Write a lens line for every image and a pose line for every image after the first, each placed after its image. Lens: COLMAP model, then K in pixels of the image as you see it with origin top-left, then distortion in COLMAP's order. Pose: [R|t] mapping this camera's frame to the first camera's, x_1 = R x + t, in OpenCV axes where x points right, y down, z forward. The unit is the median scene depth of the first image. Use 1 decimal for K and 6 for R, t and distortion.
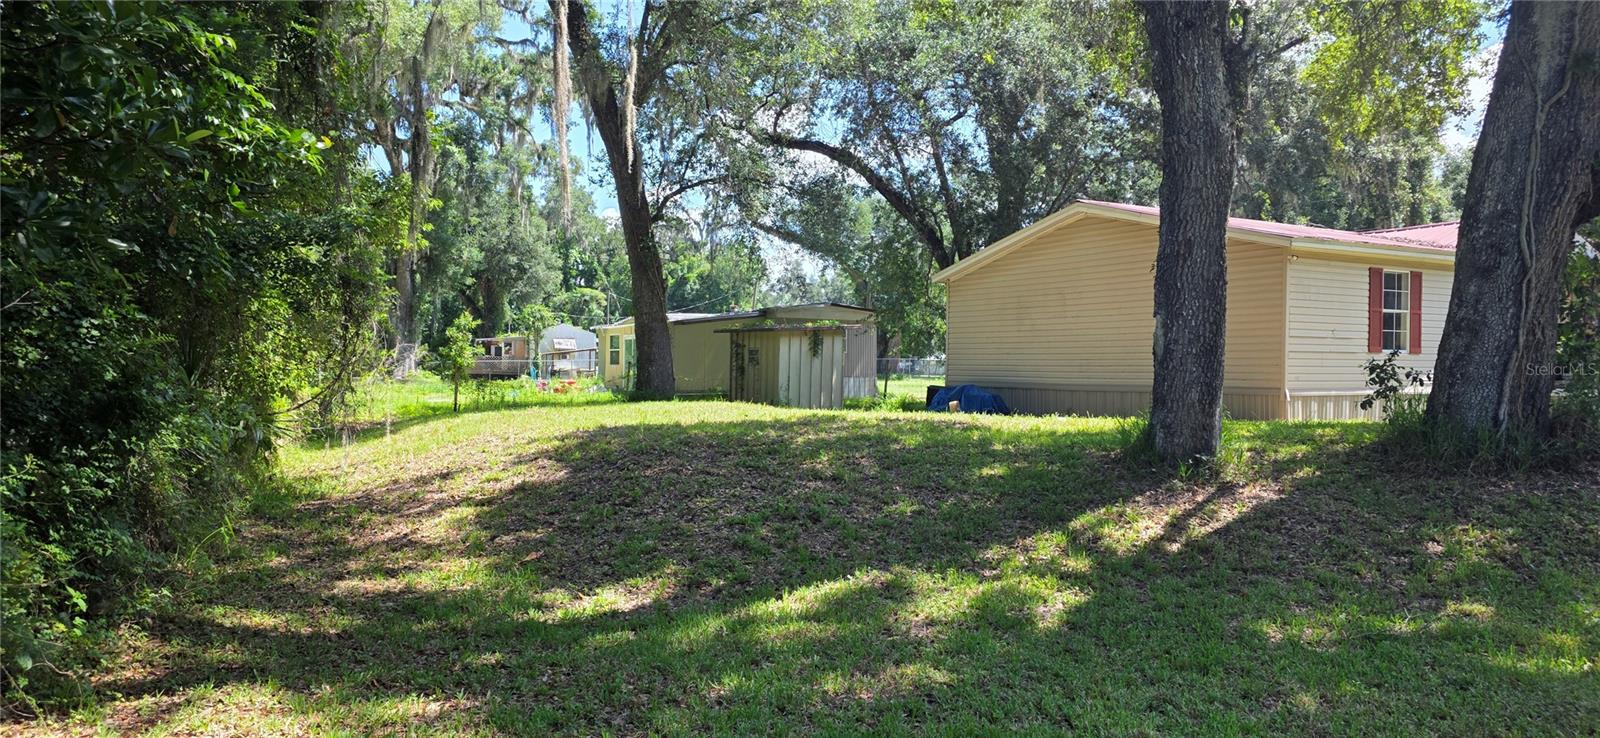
lens RADIAL K [[1051.5, 0, 795.6], [0, 1051.5, 373.9], [0, 0, 1]] dist [0.054089, -0.054307]
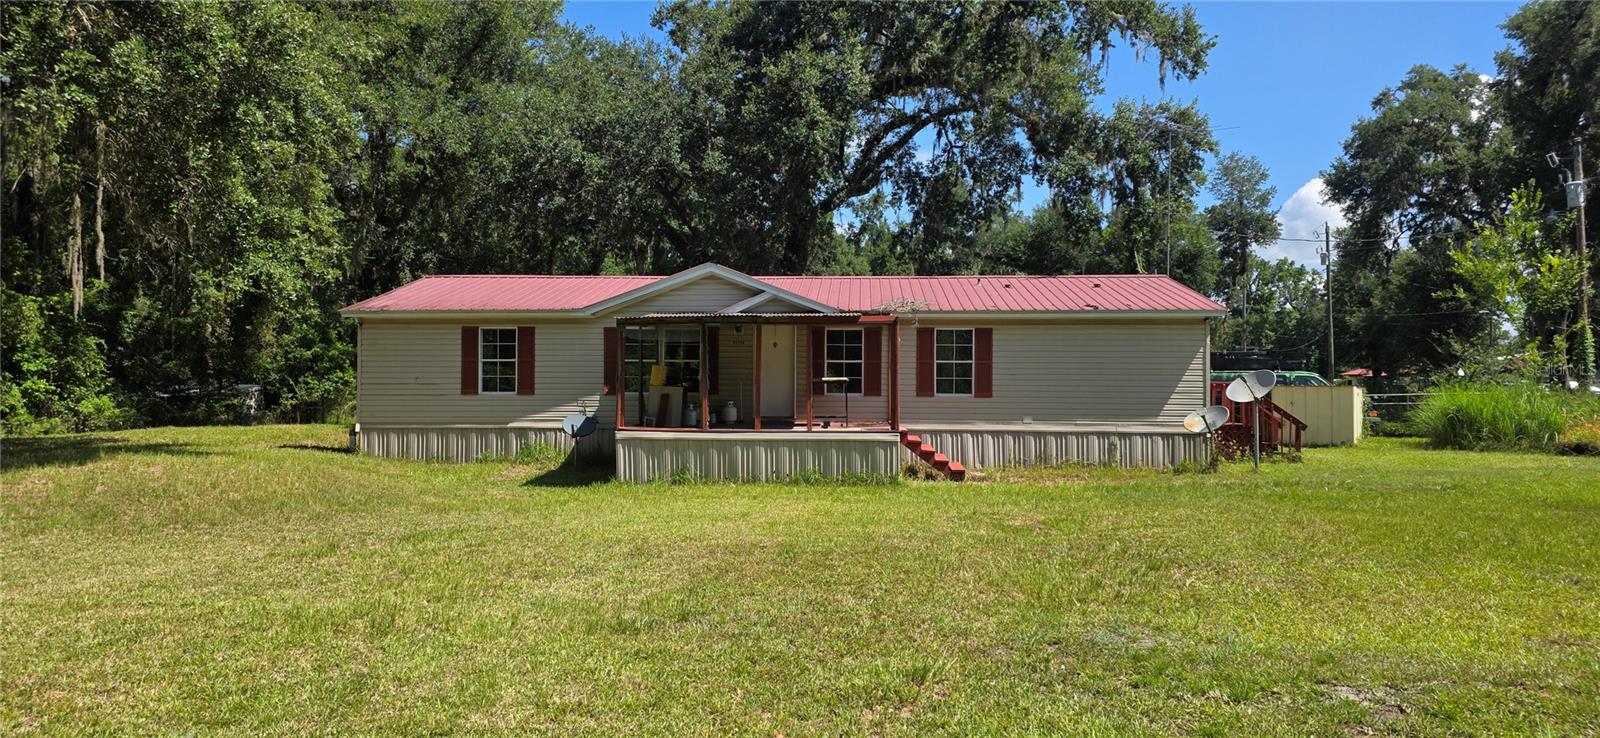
lens RADIAL K [[1051.5, 0, 795.6], [0, 1051.5, 373.9], [0, 0, 1]] dist [0.054089, -0.054307]
pose [[0.831912, -0.013289, -0.554748, 3.058180], [0.001115, 0.999751, -0.022277, -0.031314], [0.554906, 0.017914, 0.831720, 0.349331]]
